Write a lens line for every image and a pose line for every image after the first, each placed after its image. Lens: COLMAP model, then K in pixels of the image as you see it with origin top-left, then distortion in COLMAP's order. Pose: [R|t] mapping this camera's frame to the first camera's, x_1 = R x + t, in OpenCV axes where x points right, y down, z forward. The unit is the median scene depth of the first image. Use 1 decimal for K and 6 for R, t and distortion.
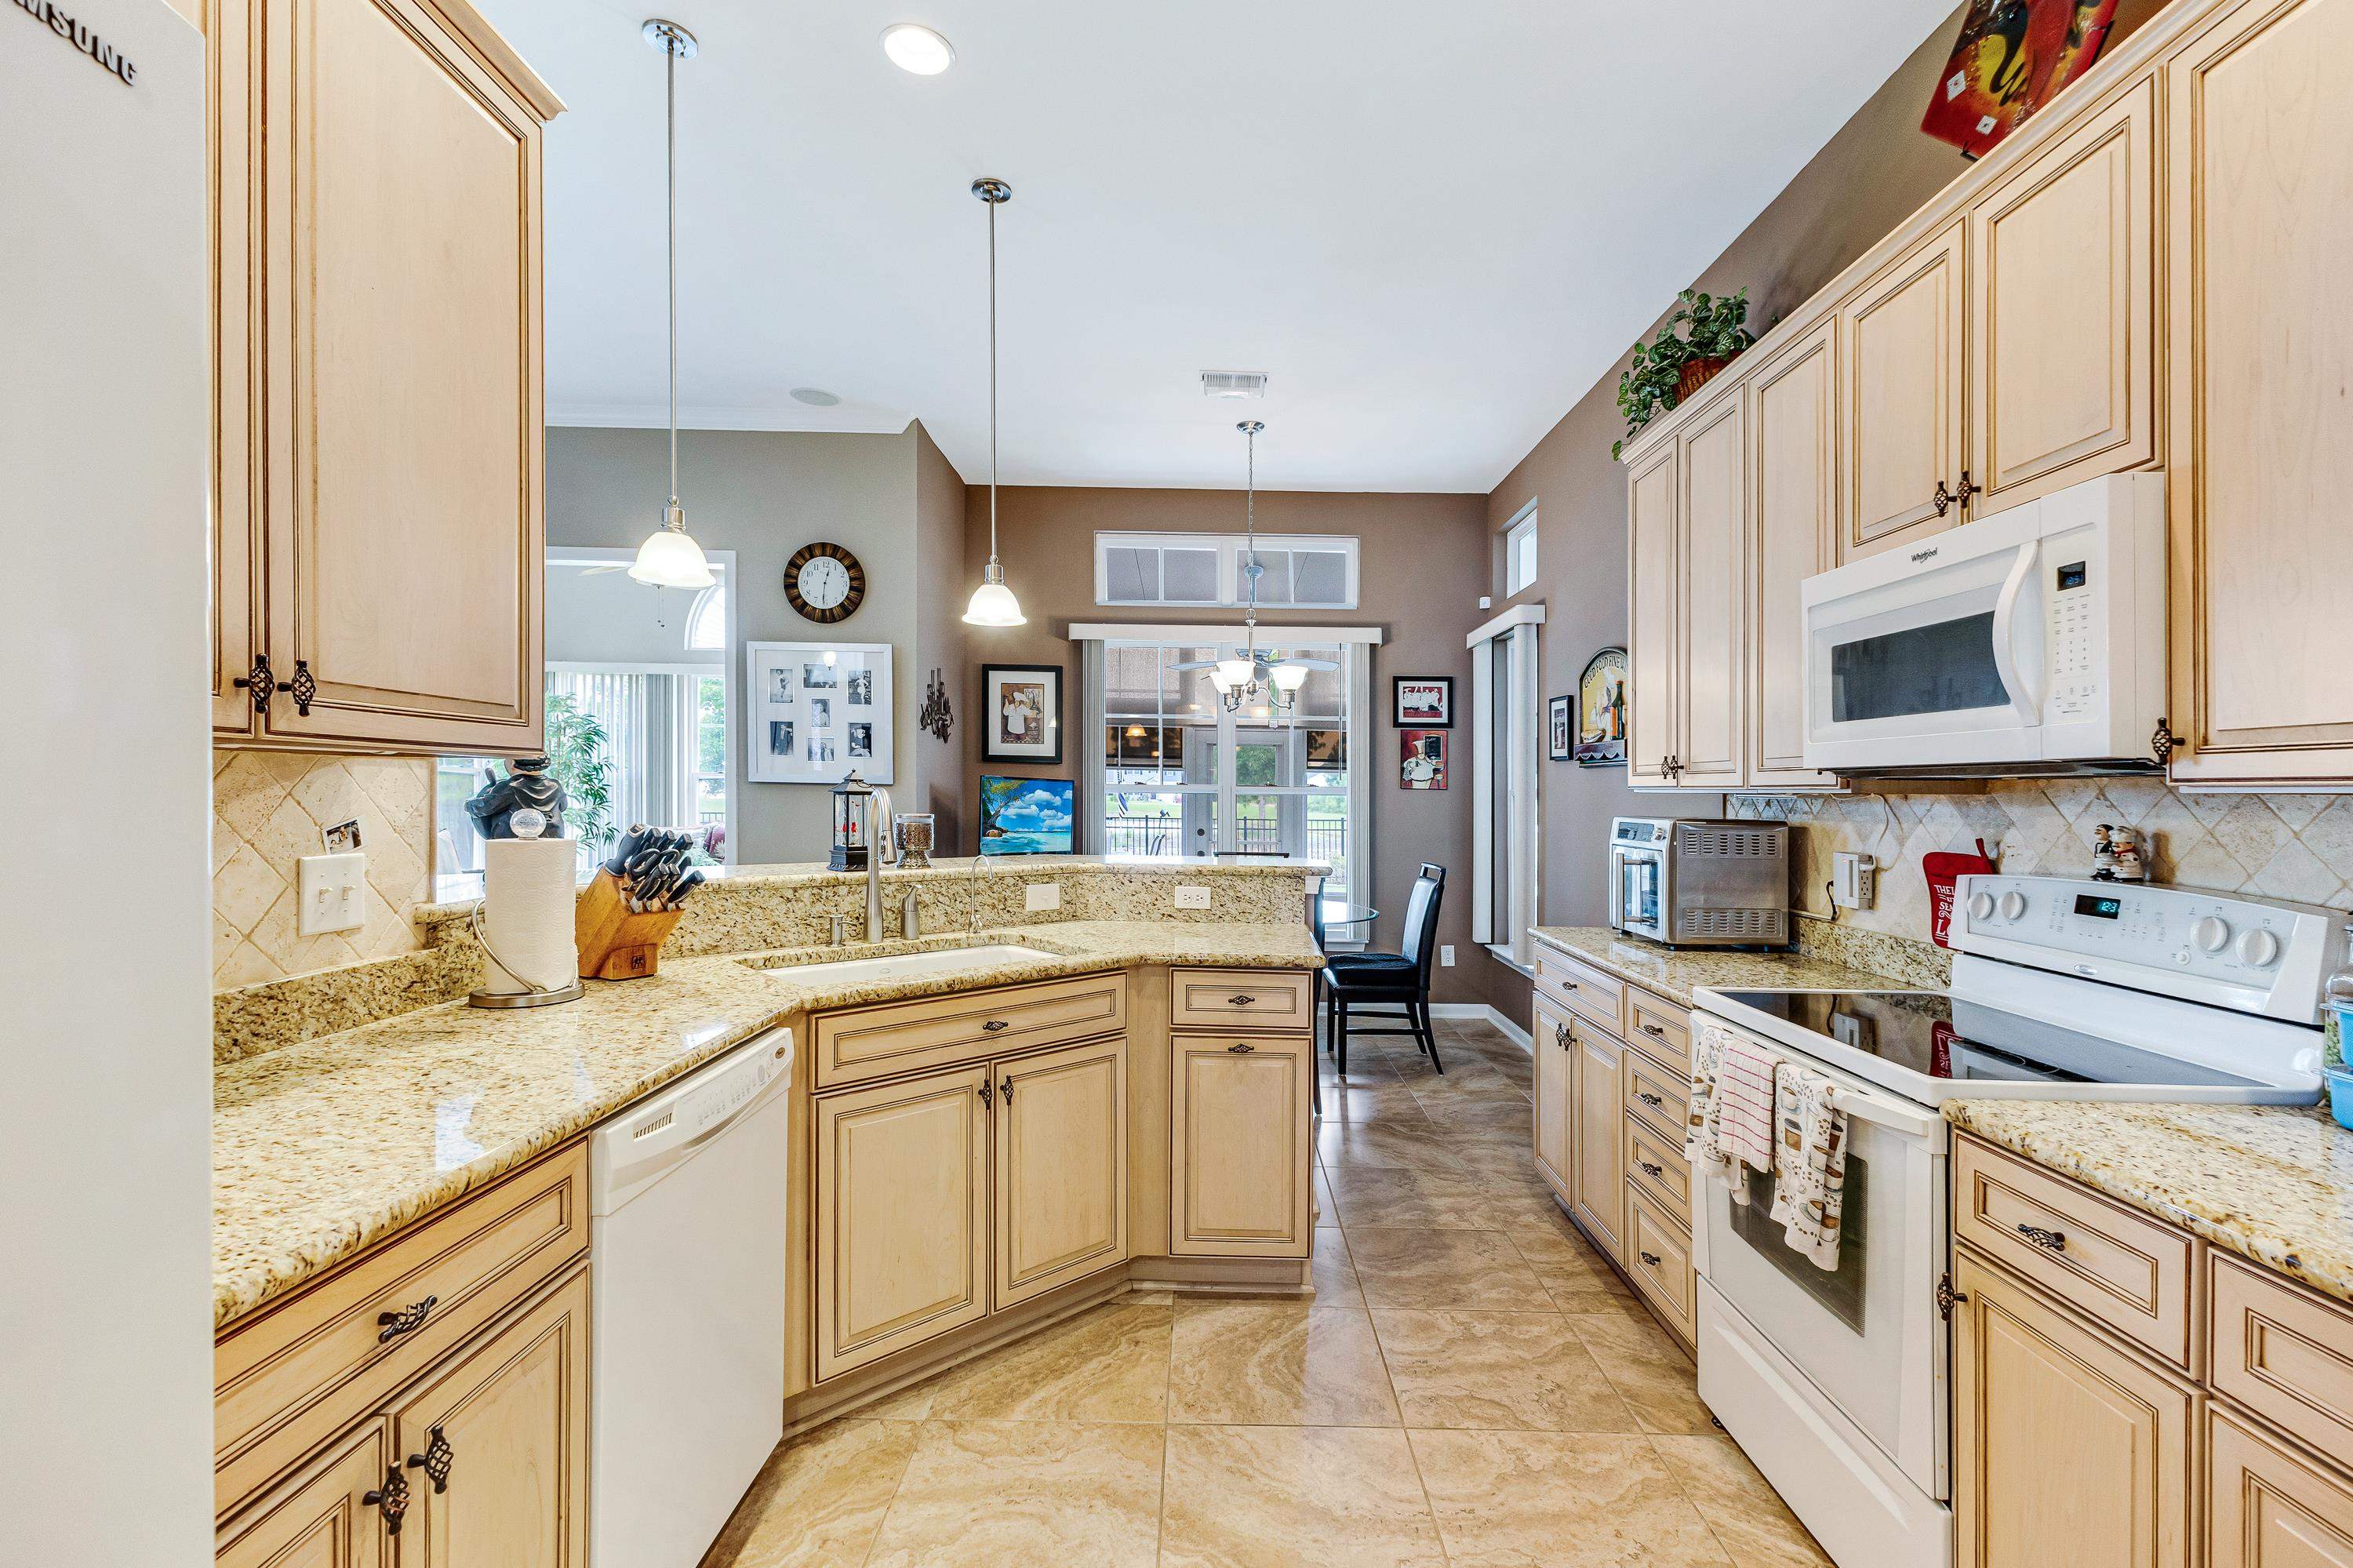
lens RADIAL K [[1031.5, 0, 1176.4], [0, 1031.5, 784.9], [0, 0, 1]] dist [0.001711, -0.000156]
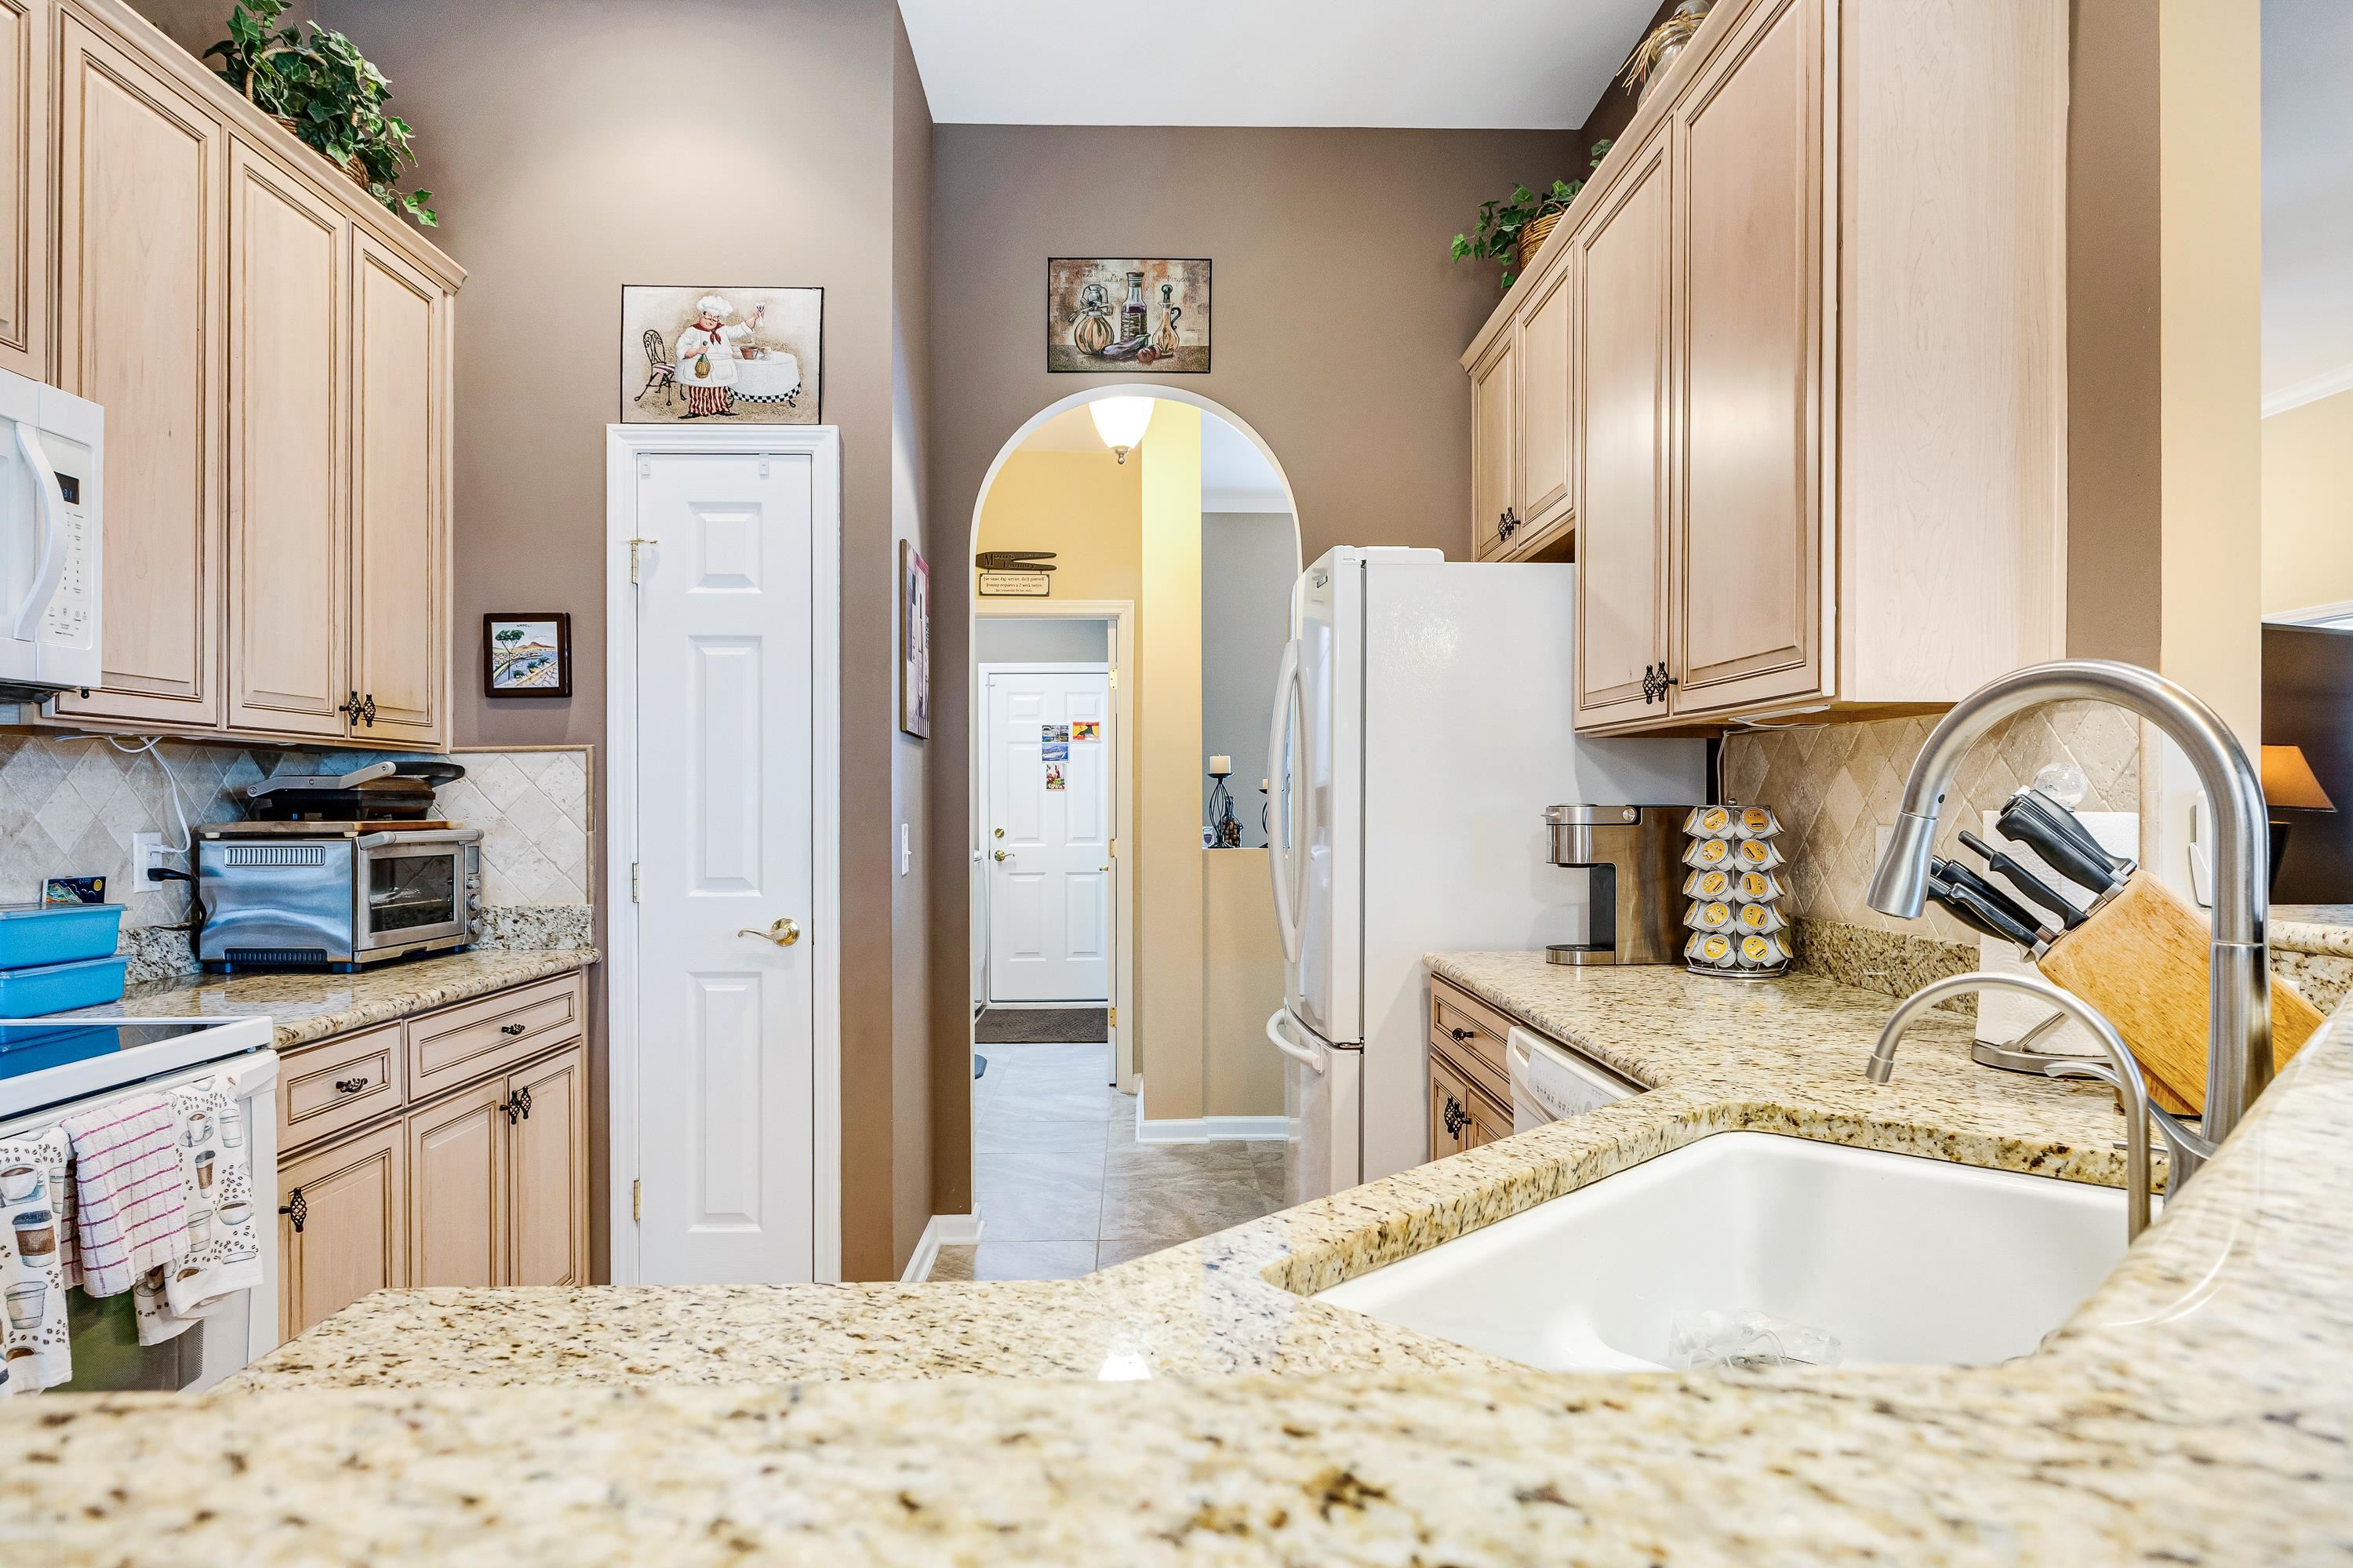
lens RADIAL K [[1386.1, 0, 1172.5], [0, 1386.1, 823.3], [0, 0, 1]] dist [-0.017728, 0.000329]
pose [[-0.998404, -0.011950, -0.055194, -0.050977], [-0.012407, 0.999892, 0.007940, 0.068968], [0.055093, 0.008612, -0.998444, 2.051462]]
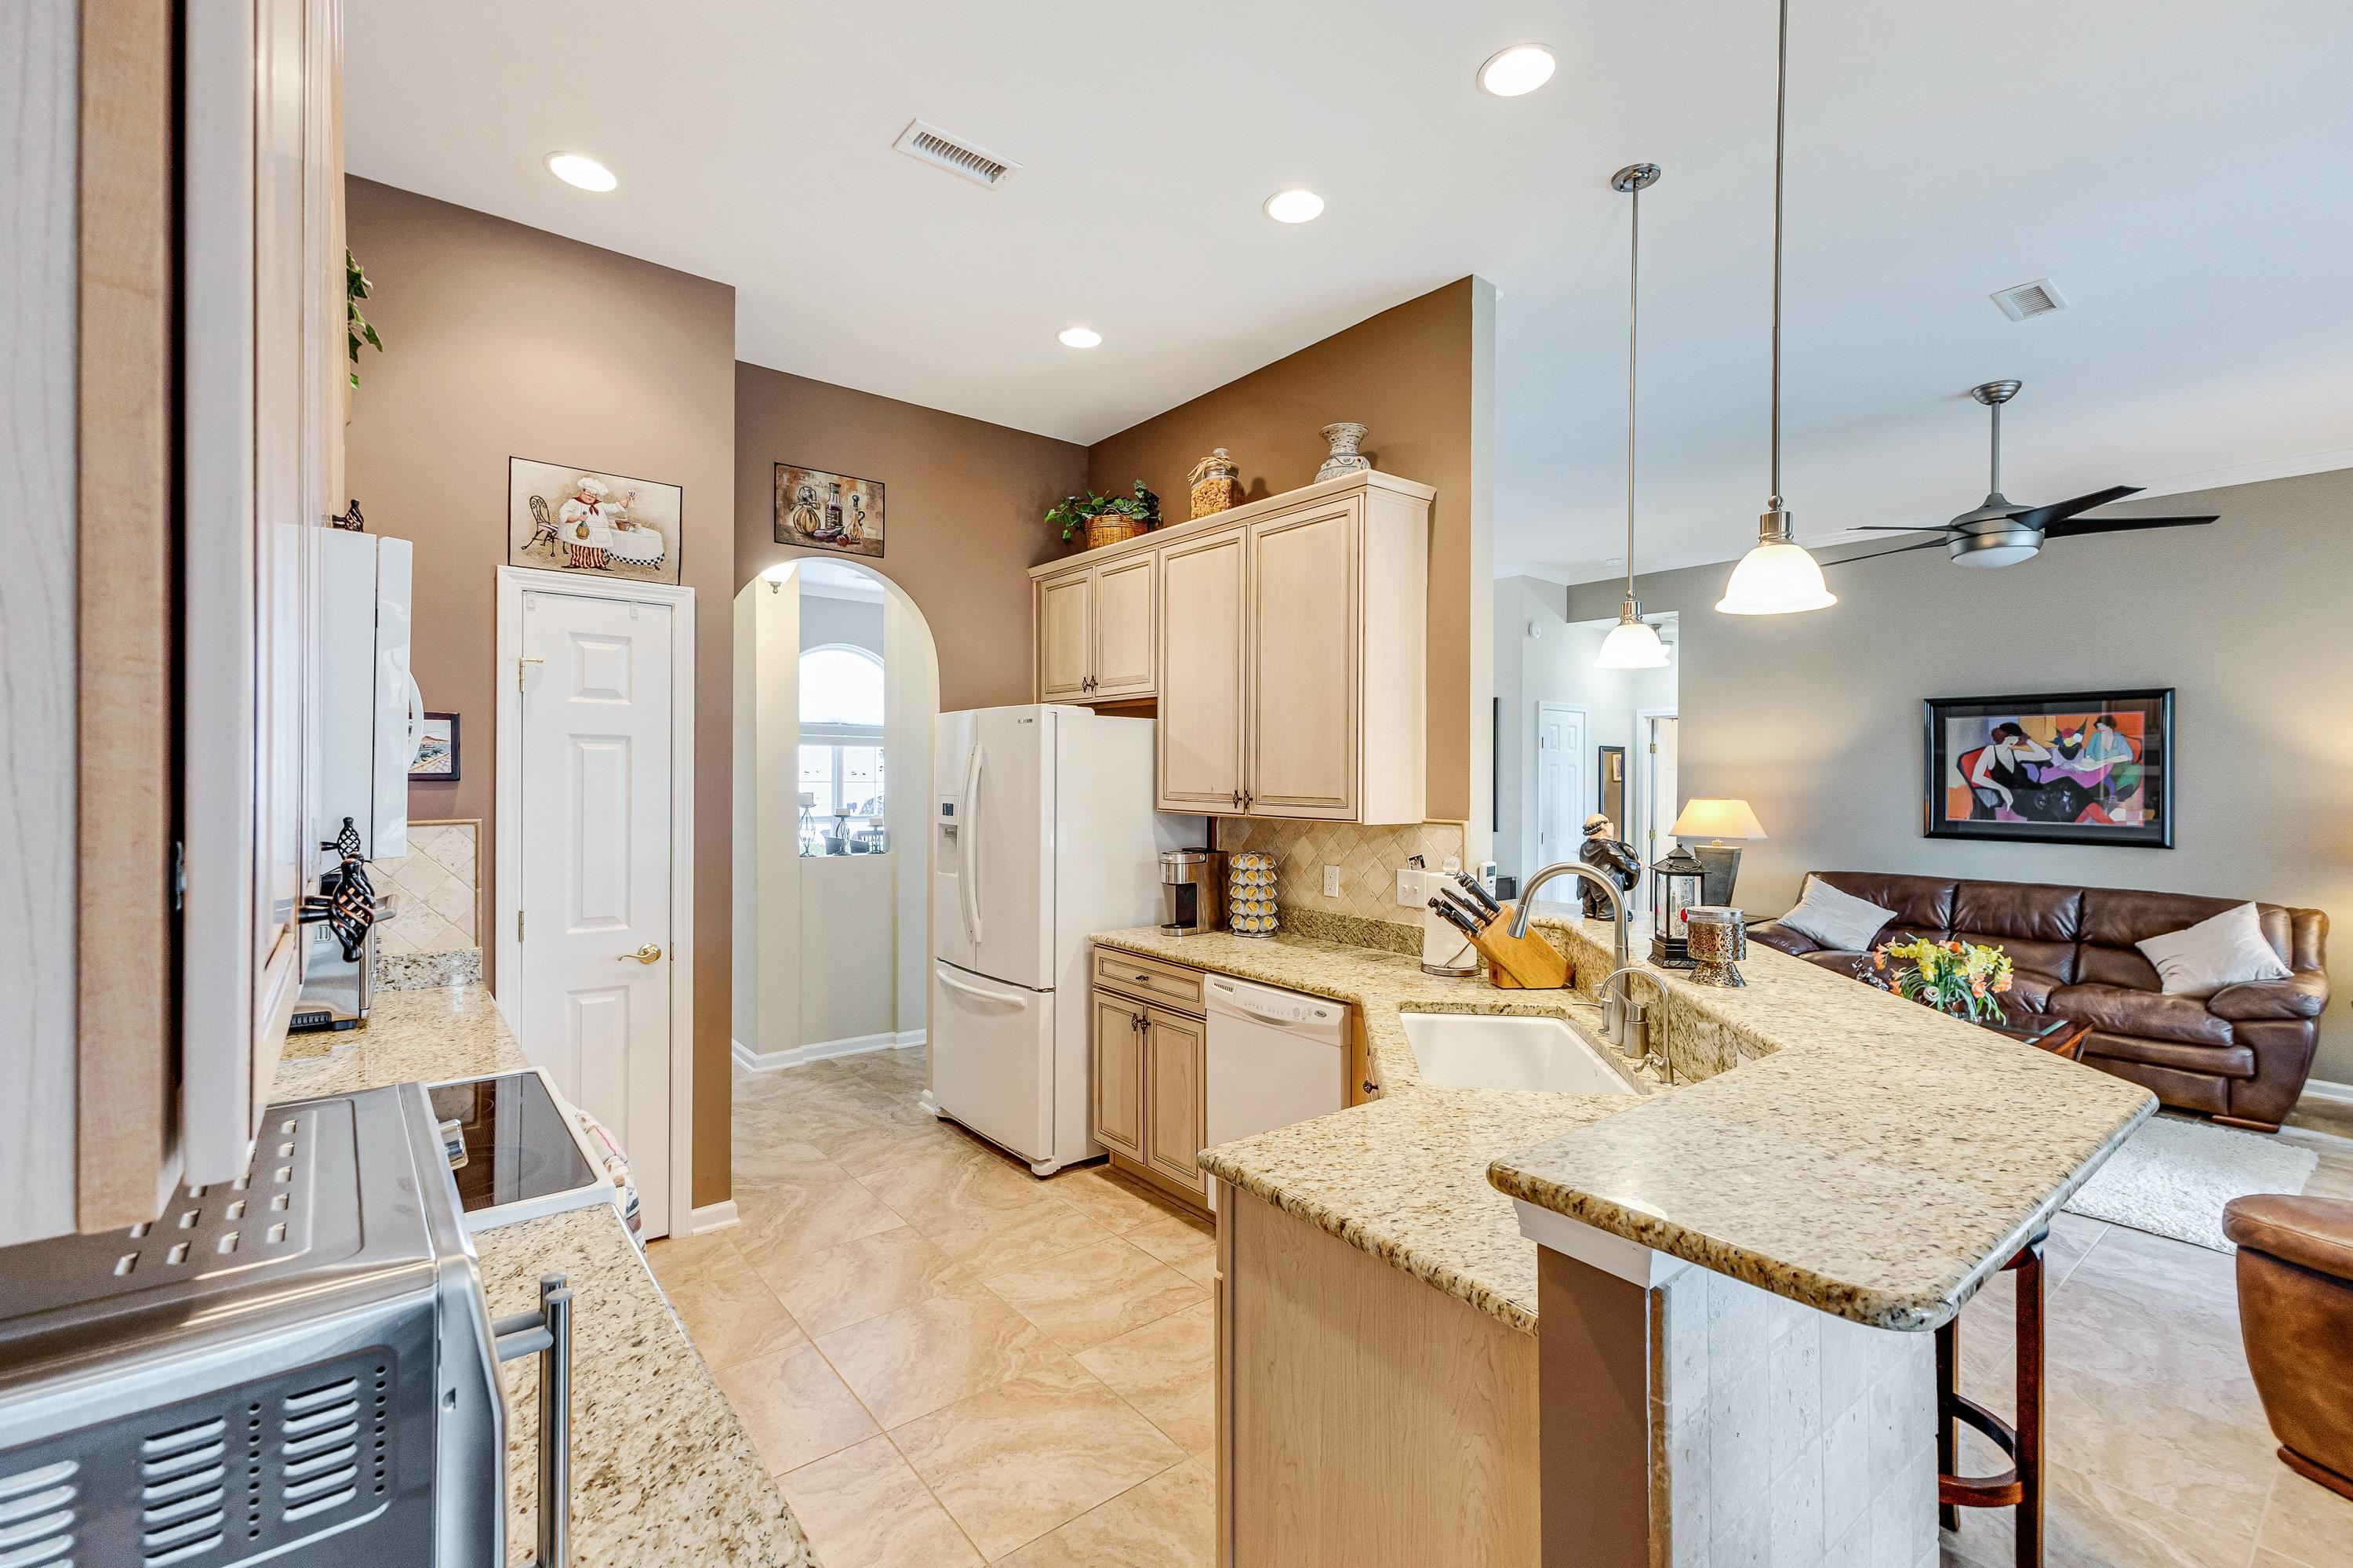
lens RADIAL K [[1031.5, 0, 1175.3], [0, 1031.5, 773.5], [0, 0, 1]] dist [0.001711, -0.000156]
pose [[-0.763151, -0.021122, -0.645875, 0.879126], [-0.016844, 0.999776, -0.012792, -0.089805], [0.646000, 0.001117, -0.763336, 2.240174]]
